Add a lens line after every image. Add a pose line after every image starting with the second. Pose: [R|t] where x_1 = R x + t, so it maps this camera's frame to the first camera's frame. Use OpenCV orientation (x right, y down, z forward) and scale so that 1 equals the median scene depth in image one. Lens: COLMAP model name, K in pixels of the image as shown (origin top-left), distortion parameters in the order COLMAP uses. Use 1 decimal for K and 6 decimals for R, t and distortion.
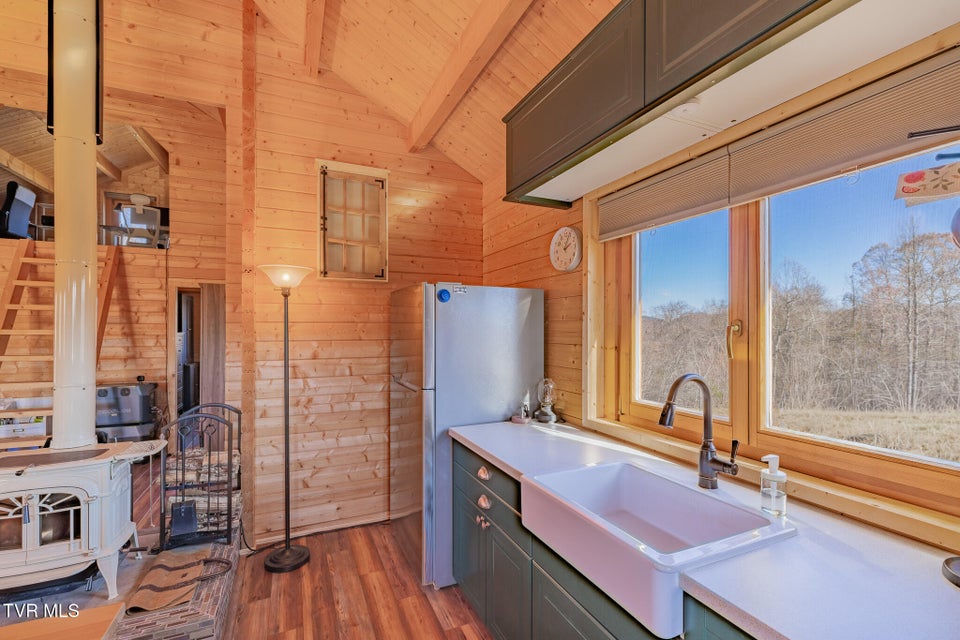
lens RADIAL K [[409.3, 0, 472.5], [0, 409.3, 328.2], [0, 0, 1]] dist [-0.002033, 0.000082]
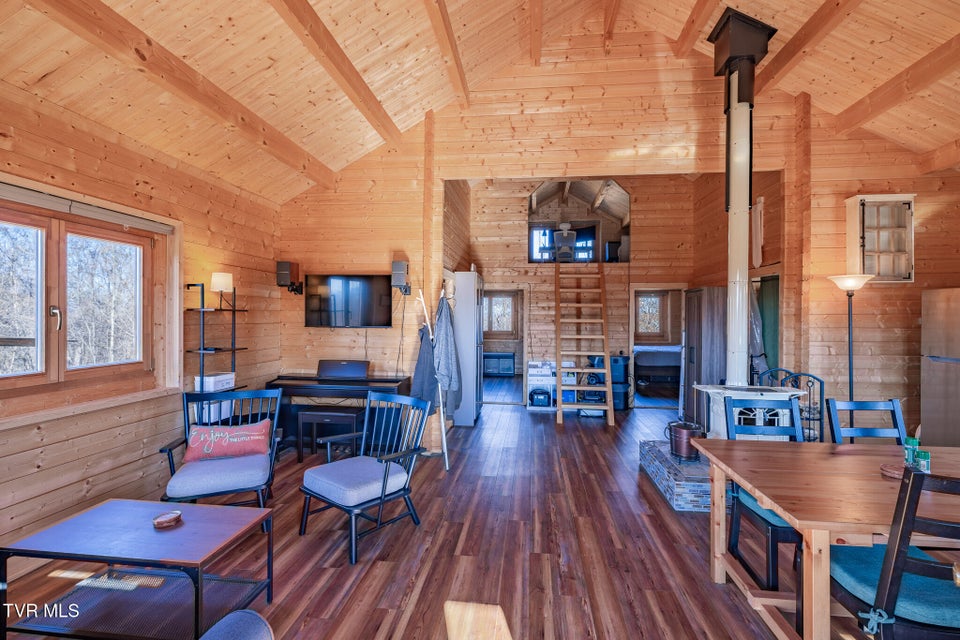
lens RADIAL K [[409.3, 0, 498.3], [0, 409.3, 315.2], [0, 0, 1]] dist [-0.002033, 0.000082]
pose [[0.875547, -0.001405, -0.483131, -0.793305], [-0.001714, 0.999980, -0.006013, -0.001823], [0.483130, 0.006093, 0.875527, -0.796058]]
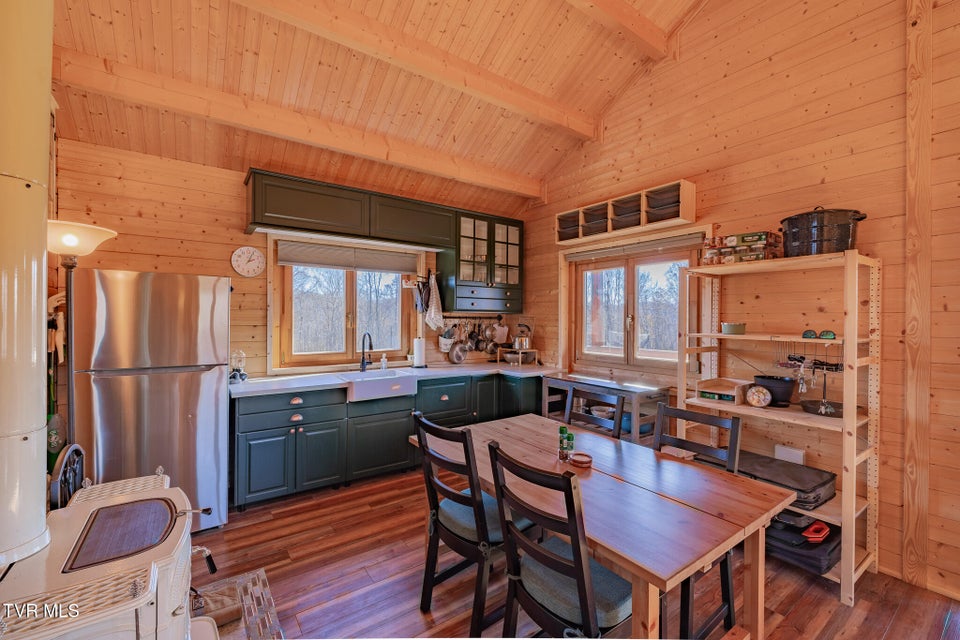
lens RADIAL K [[409.3, 0, 481.5], [0, 409.3, 319.3], [0, 0, 1]] dist [-0.002033, 0.000082]
pose [[-0.214698, -0.007456, 0.976652, -1.223728], [-0.007477, 0.999954, 0.005990, 0.000906], [-0.976652, -0.006017, -0.214744, 0.425254]]
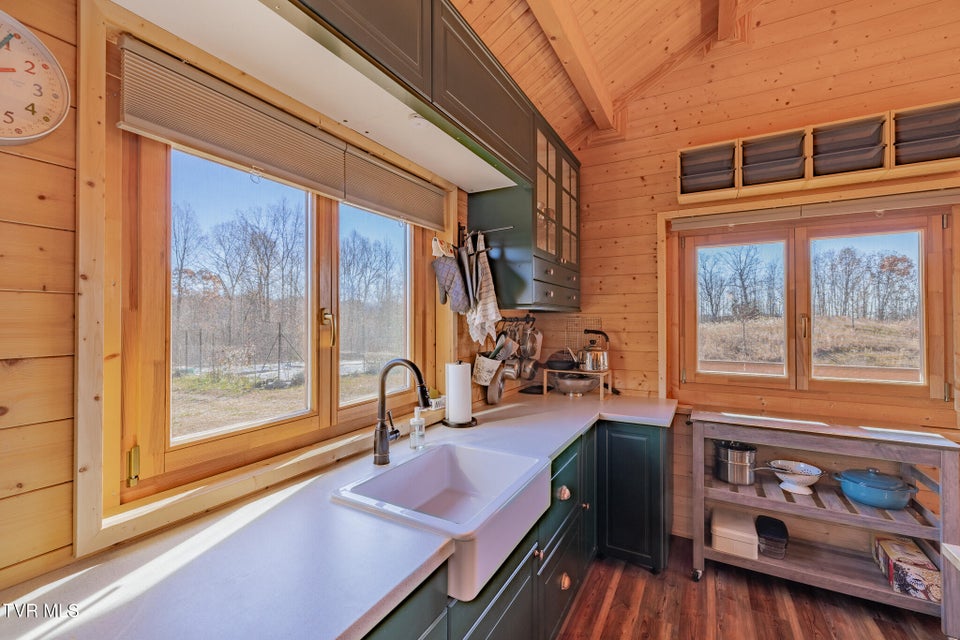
lens RADIAL K [[409.3, 0, 477.2], [0, 409.3, 315.8], [0, 0, 1]] dist [-0.002033, 0.000082]
pose [[-0.608922, 0.005748, 0.793210, -0.231788], [-0.001288, 0.999965, -0.008235, 0.004118], [-0.793229, -0.006036, -0.608893, 0.765059]]
